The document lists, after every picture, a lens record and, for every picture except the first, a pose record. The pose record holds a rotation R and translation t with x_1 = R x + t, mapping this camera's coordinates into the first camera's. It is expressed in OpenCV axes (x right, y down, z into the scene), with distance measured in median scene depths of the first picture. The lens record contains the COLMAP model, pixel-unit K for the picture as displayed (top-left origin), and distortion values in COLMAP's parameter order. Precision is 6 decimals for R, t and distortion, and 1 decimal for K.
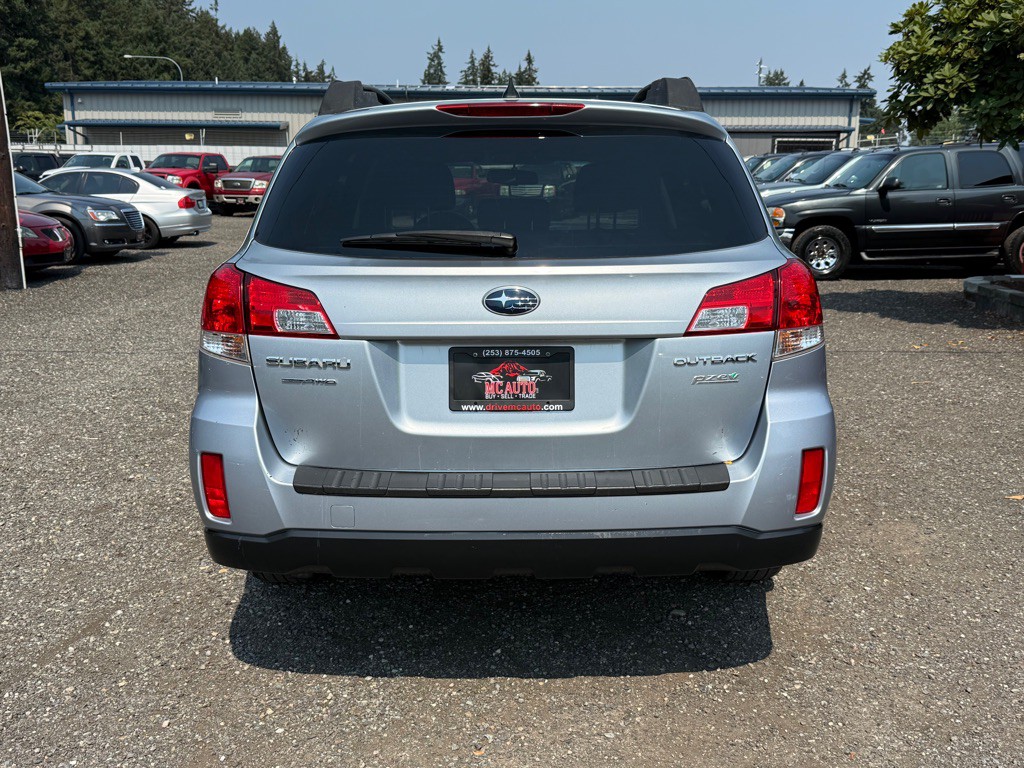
lens RADIAL K [[1030.3, 0, 506.6], [0, 1030.3, 384.1], [0, 0, 1]] dist [-0.000362, 0.000000]
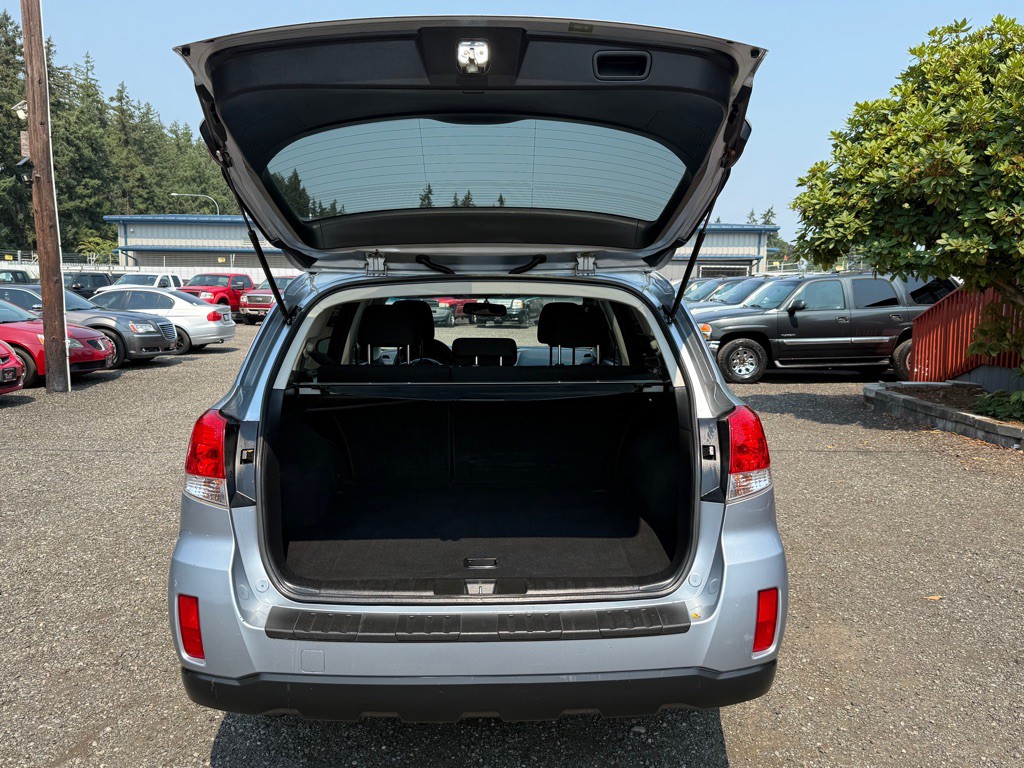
lens RADIAL K [[844.1, 0, 504.7], [0, 844.1, 382.7], [0, 0, 1]] dist [0.036161, -0.078897]
pose [[0.999659, 0.002017, 0.026045, 0.002110], [0.000369, 0.995824, -0.091293, -0.018879], [-0.026120, 0.091272, 0.995483, 0.035890]]
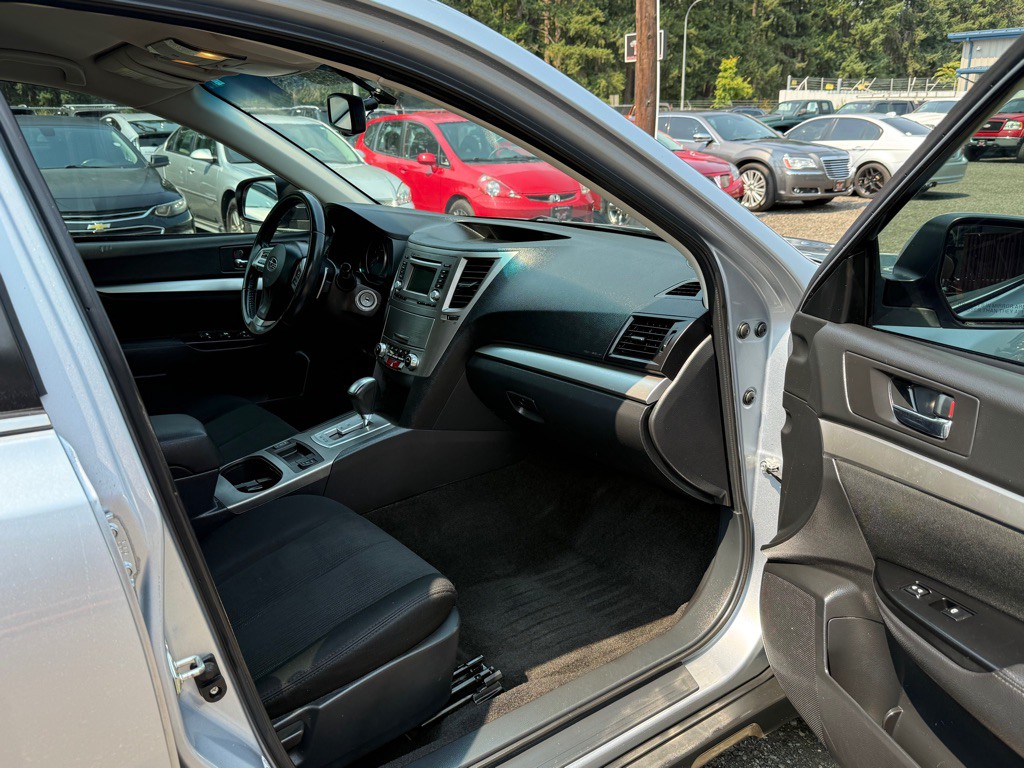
lens RADIAL K [[844.1, 0, 518.5], [0, 844.1, 394.6], [0, 0, 1]] dist [0.036161, -0.078897]
pose [[0.601959, 0.235230, -0.763094, 0.193706], [-0.148423, 0.971934, 0.182524, -0.092844], [0.784612, 0.003389, 0.619978, 0.470187]]
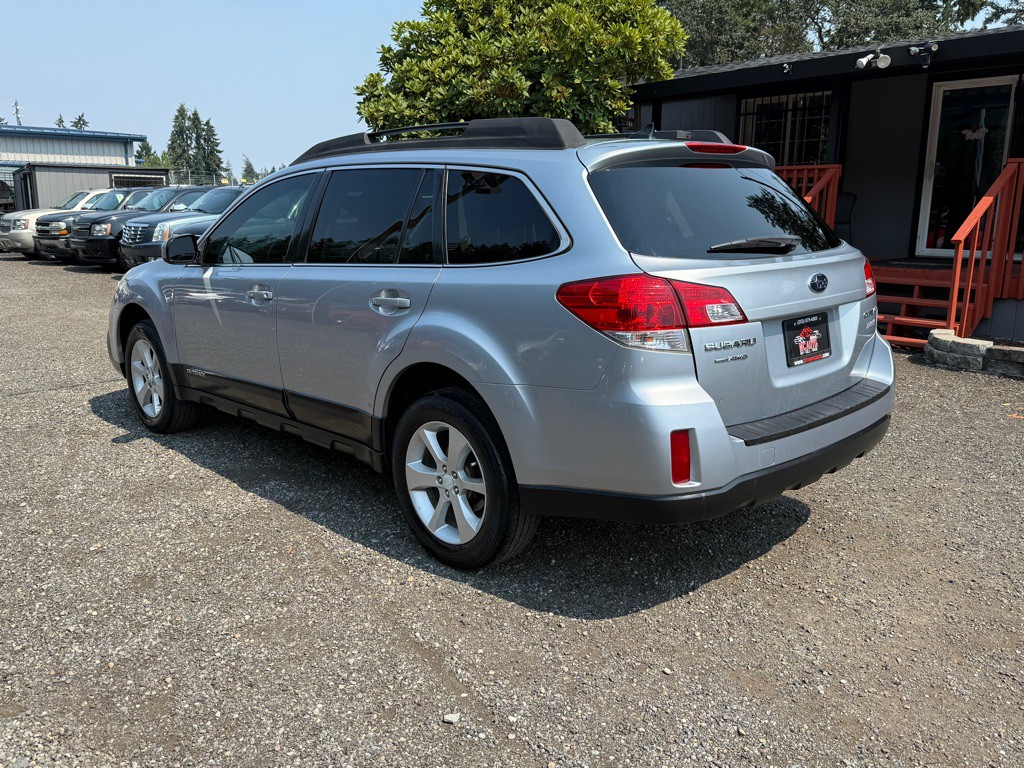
lens RADIAL K [[844.1, 0, 517.0], [0, 844.1, 387.9], [0, 0, 1]] dist [0.036161, -0.078897]
pose [[0.707115, -0.150609, 0.690873, -0.303520], [0.144164, 0.987238, 0.067662, -0.020812], [-0.692247, 0.051755, 0.719803, 0.119569]]
